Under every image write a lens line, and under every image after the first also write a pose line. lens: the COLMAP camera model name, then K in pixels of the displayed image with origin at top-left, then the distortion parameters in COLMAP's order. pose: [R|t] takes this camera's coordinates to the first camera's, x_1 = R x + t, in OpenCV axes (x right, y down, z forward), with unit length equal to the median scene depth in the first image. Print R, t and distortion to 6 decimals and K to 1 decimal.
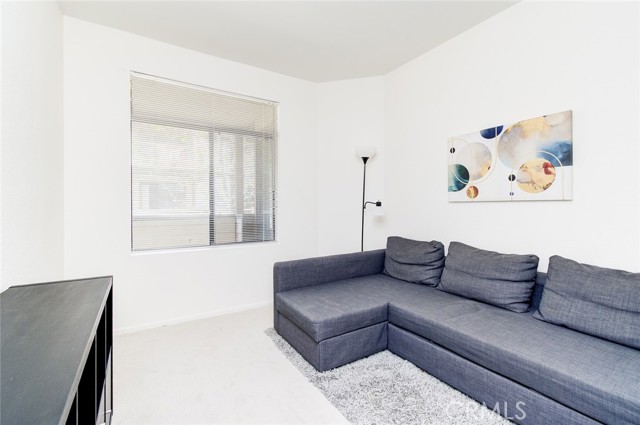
lens RADIAL K [[284.7, 0, 324.5], [0, 284.7, 208.8], [0, 0, 1]] dist [0.001568, -0.009149]
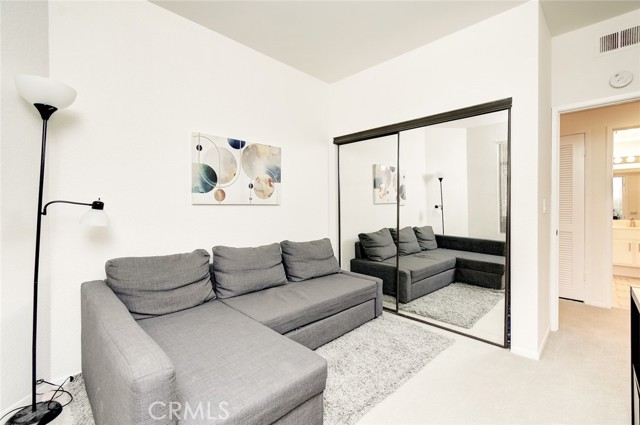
lens RADIAL K [[284.7, 0, 324.5], [0, 284.7, 209.4], [0, 0, 1]] dist [0.001568, -0.009149]
pose [[-0.236328, -0.004810, 0.971662, -0.611767], [0.012124, 0.999895, 0.007898, -0.011649], [-0.971598, 0.013647, -0.236245, 0.948101]]
